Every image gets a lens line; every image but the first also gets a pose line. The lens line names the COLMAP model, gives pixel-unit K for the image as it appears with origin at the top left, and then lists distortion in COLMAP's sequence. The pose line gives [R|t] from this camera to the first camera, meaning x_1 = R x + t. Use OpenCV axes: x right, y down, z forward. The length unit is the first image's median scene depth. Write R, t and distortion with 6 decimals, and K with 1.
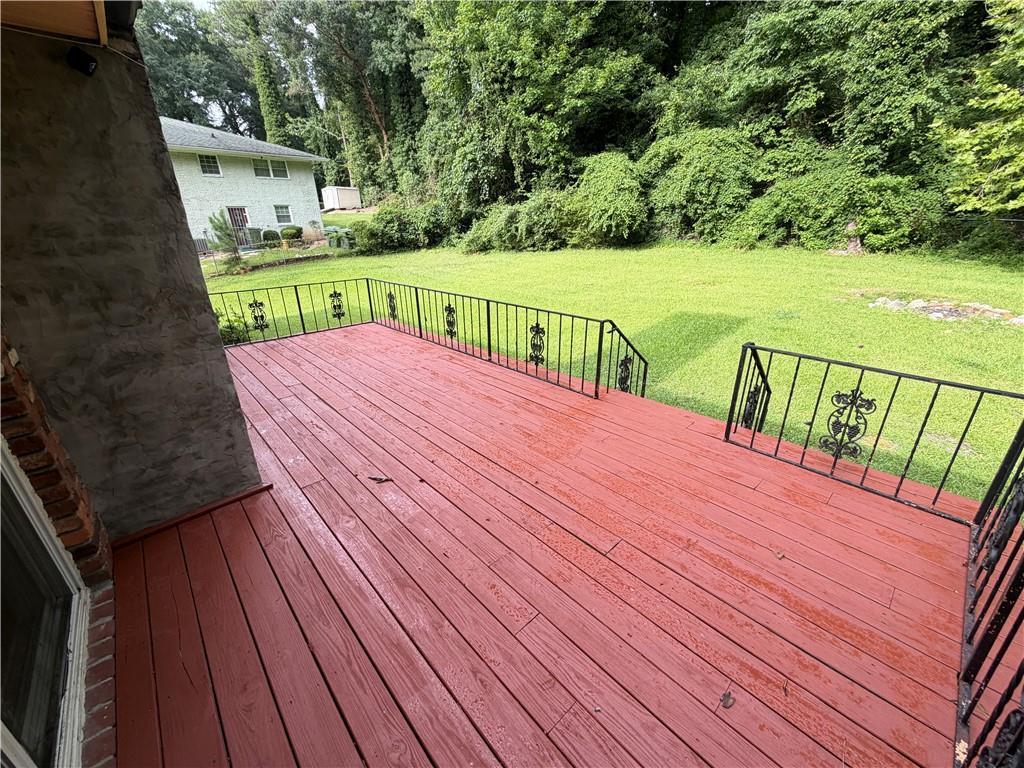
lens RADIAL K [[407.6, 0, 512.0], [0, 407.6, 381.2], [0, 0, 1]] dist [-0.000830, 0.000513]
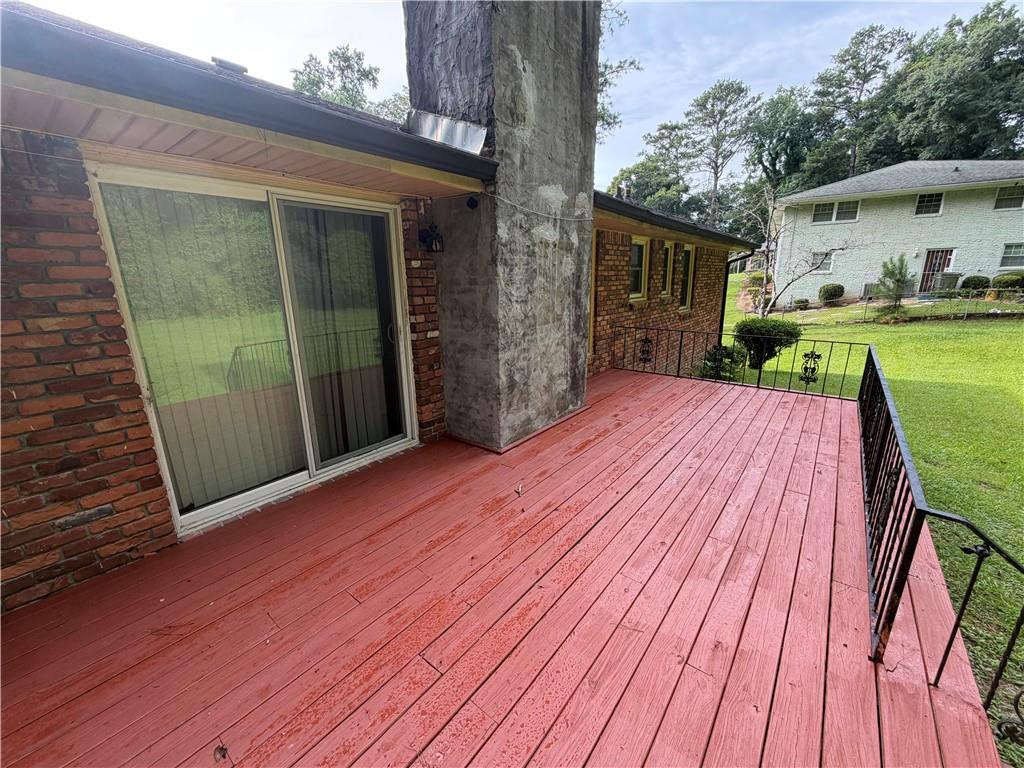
lens RADIAL K [[407.6, 0, 510.6], [0, 407.6, 385.3], [0, 0, 1]] dist [-0.000830, 0.000513]
pose [[0.142524, 0.269918, -0.952277, 0.609728], [-0.350652, 0.913470, 0.206437, -0.230860], [0.925597, 0.304496, 0.224839, 0.525181]]
